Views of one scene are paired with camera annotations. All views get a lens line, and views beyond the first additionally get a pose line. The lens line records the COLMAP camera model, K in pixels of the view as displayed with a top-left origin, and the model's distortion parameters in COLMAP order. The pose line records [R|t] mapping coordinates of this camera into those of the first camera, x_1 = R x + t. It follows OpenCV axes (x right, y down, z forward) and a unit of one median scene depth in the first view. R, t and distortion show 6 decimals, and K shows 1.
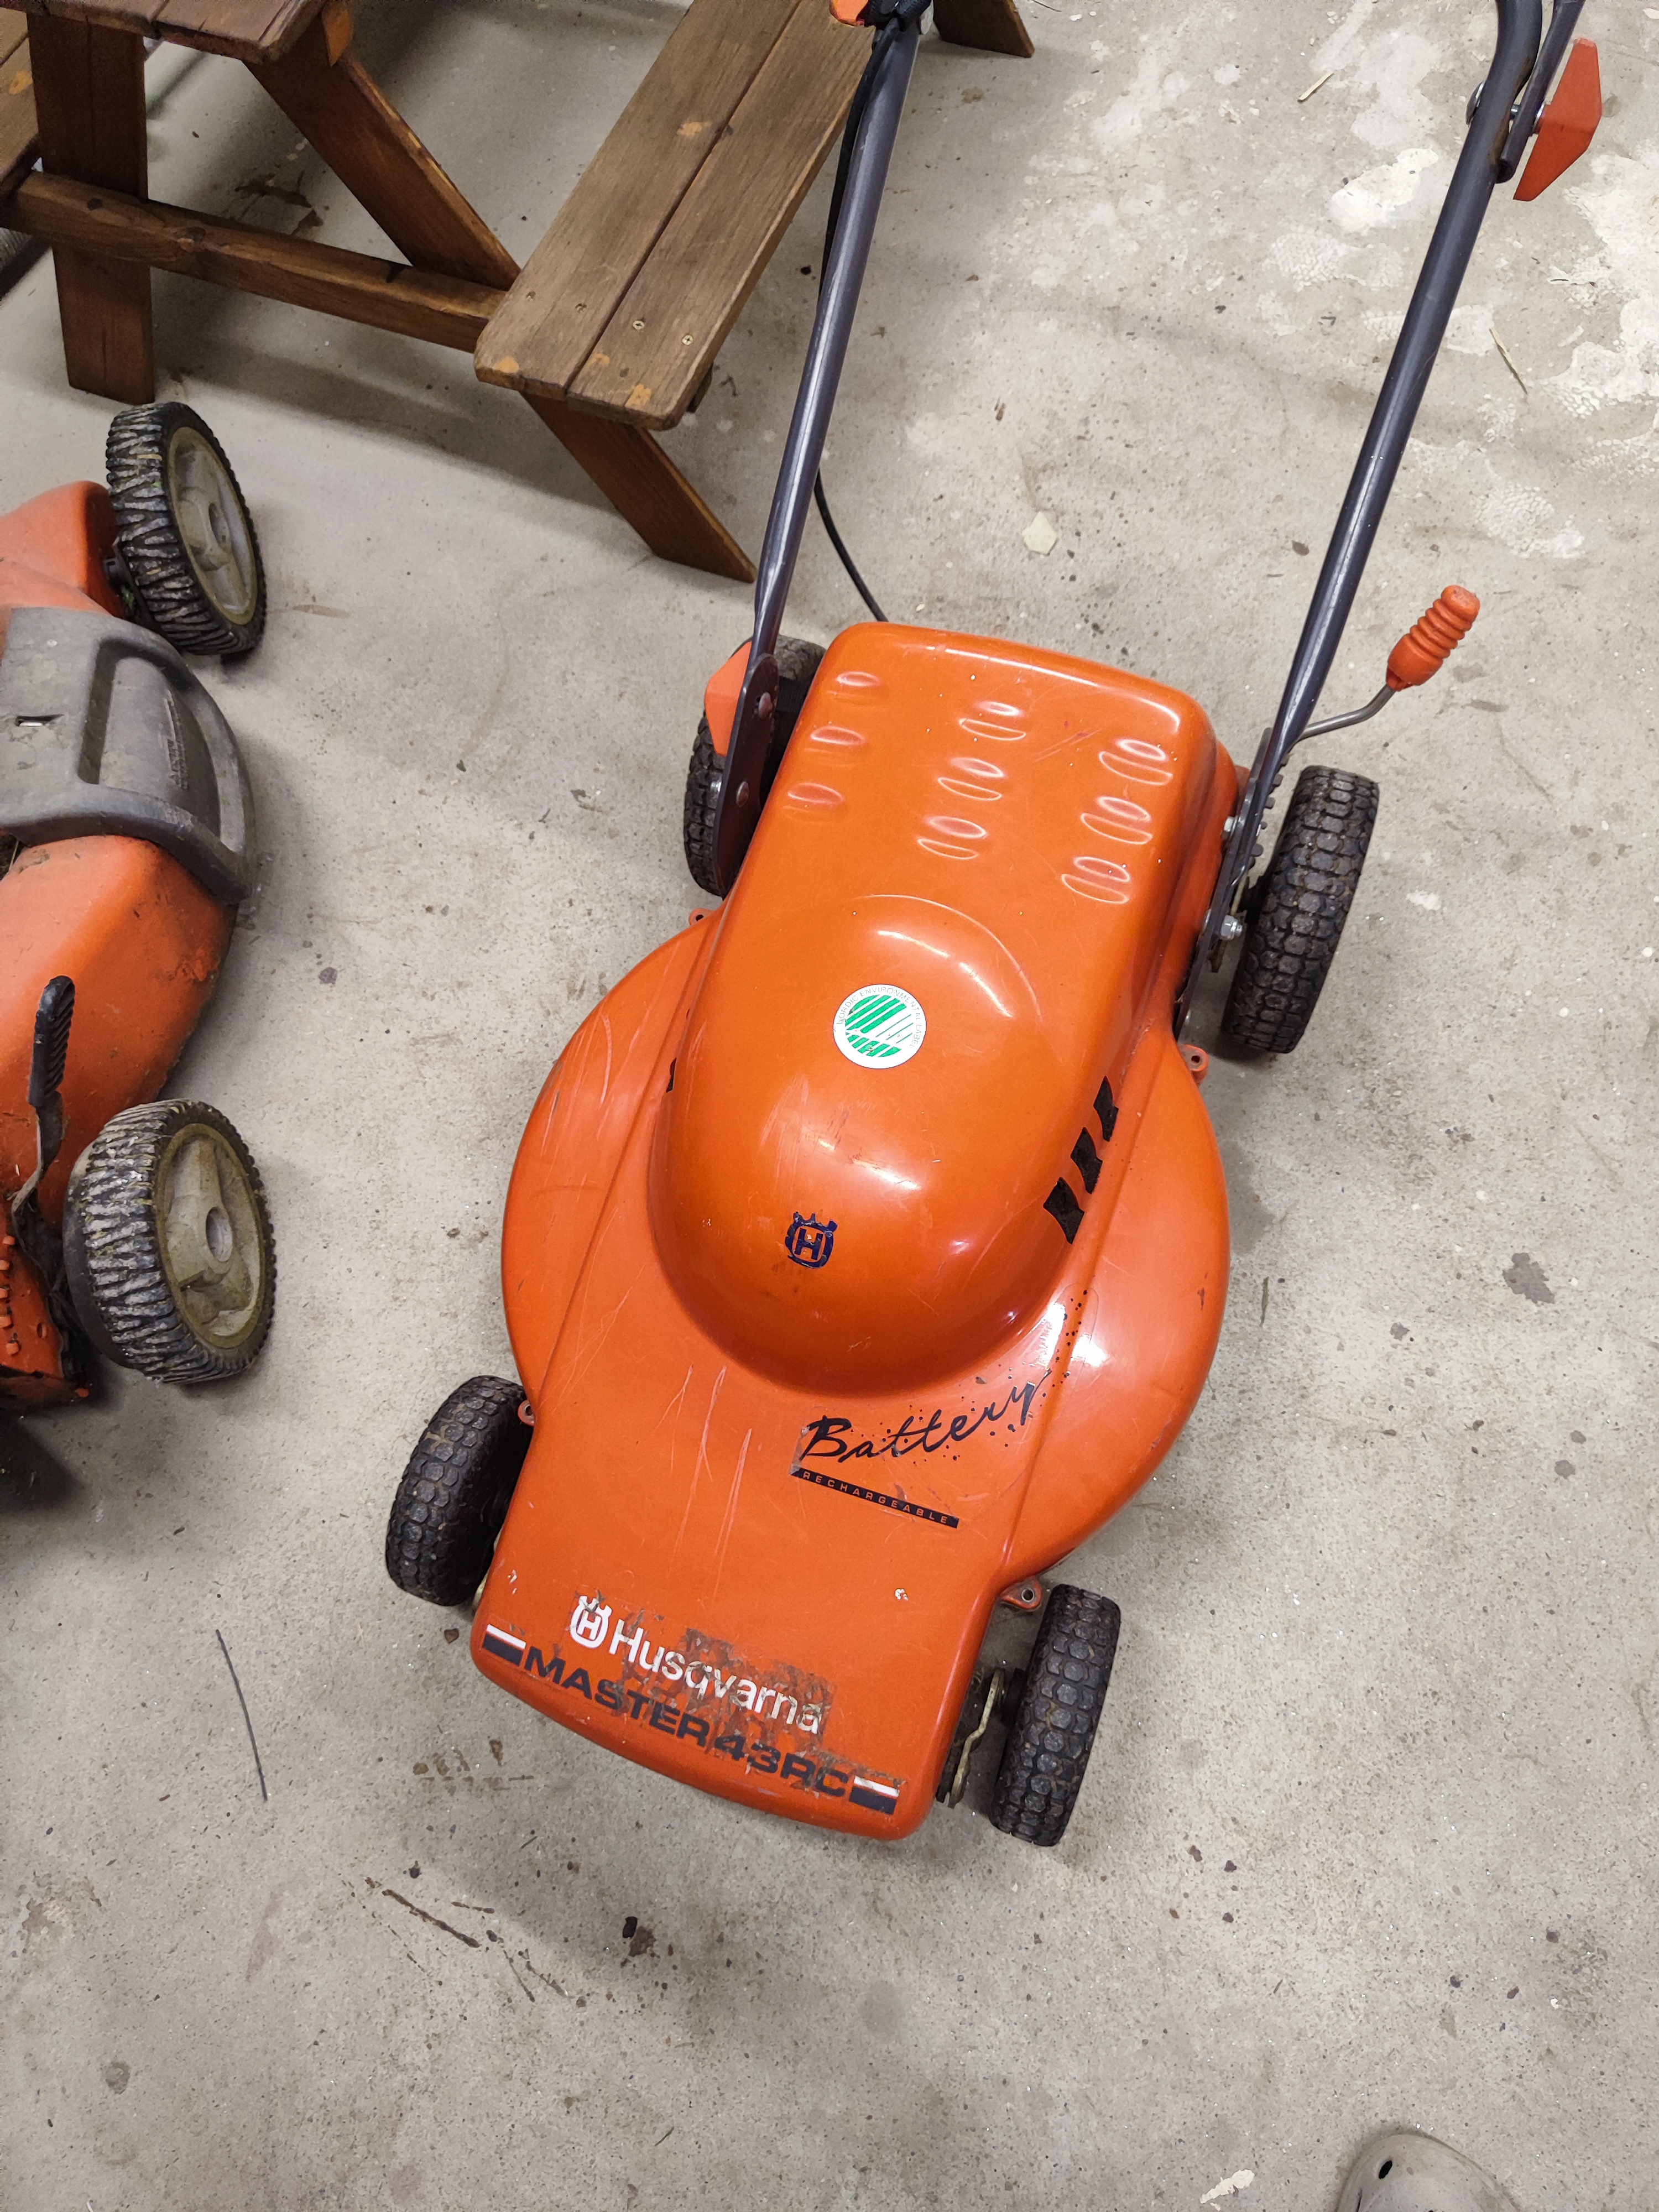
lens RADIAL K [[1489.3, 0, 829.5], [0, 1489.3, 1106.0], [0, 0, 1]] dist [-0.002723, -0.002519]
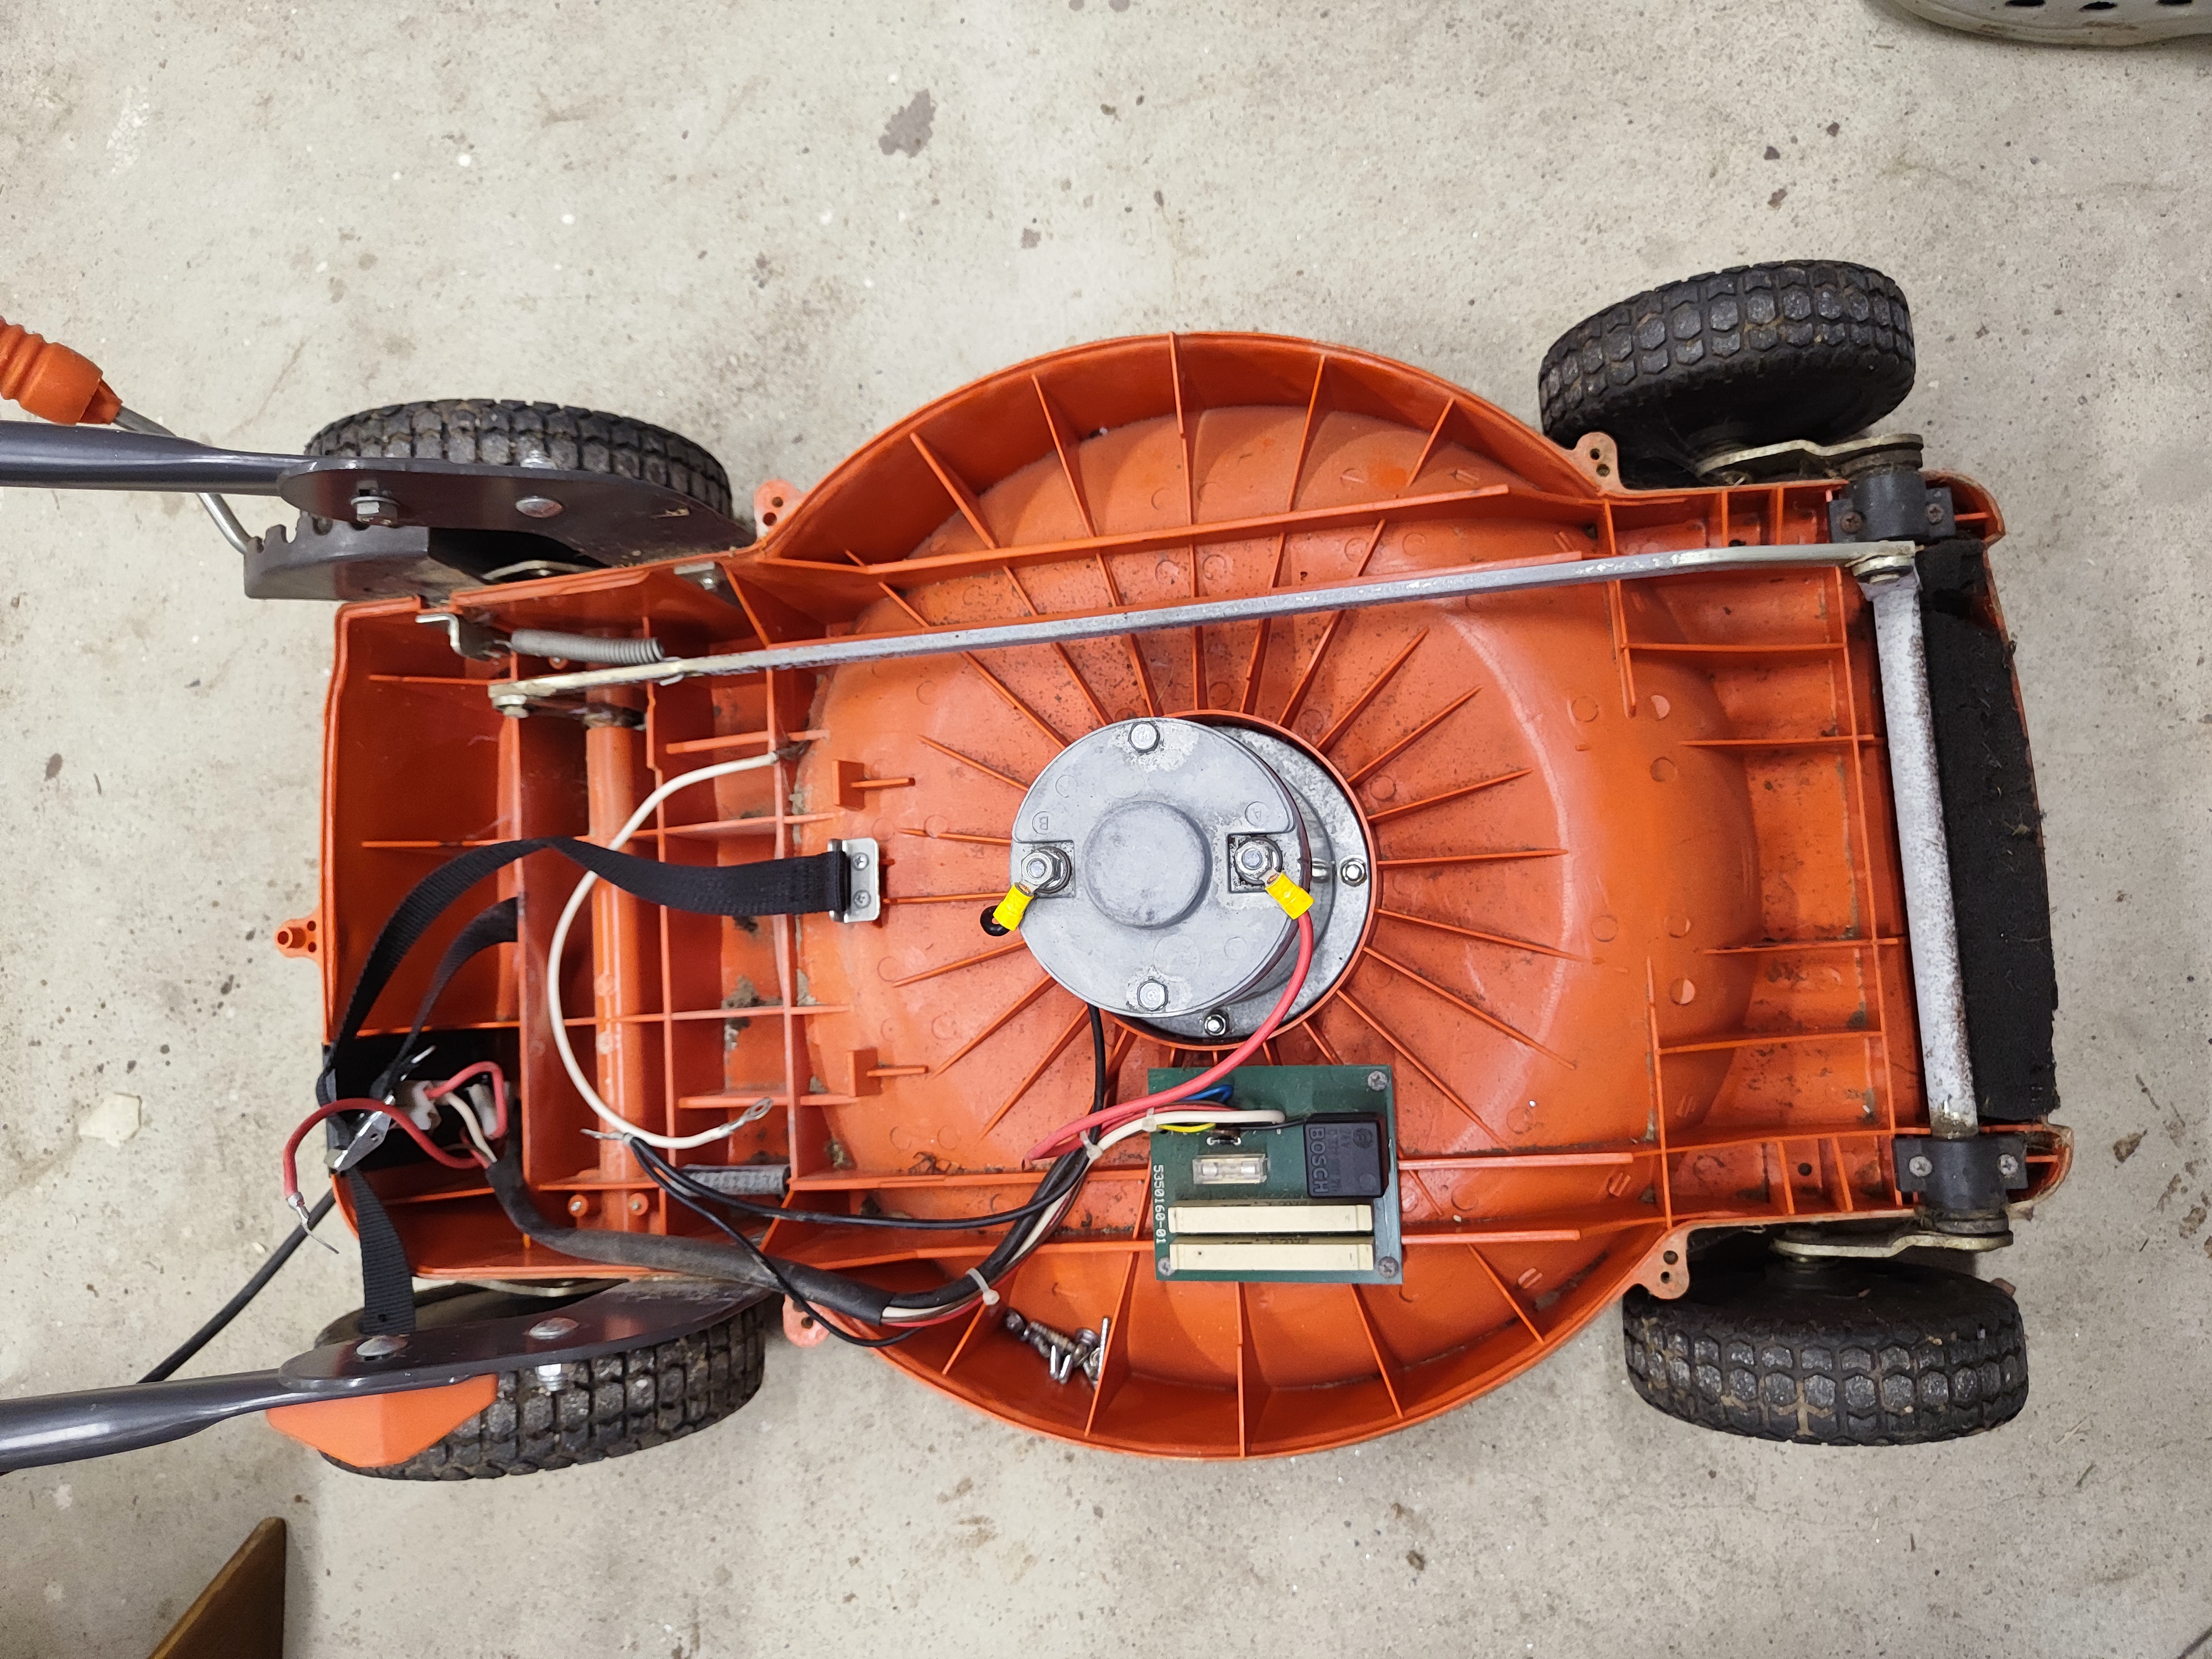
lens RADIAL K [[1474.9, 0, 1065.0], [0, 1474.9, 828.2], [0, 0, 1]] dist [-0.001647, -0.004858]
pose [[-0.364833, -0.894771, 0.257452, -0.093466], [0.928586, -0.329472, 0.170813, -0.063048], [-0.068015, 0.301384, 0.951074, 0.371098]]
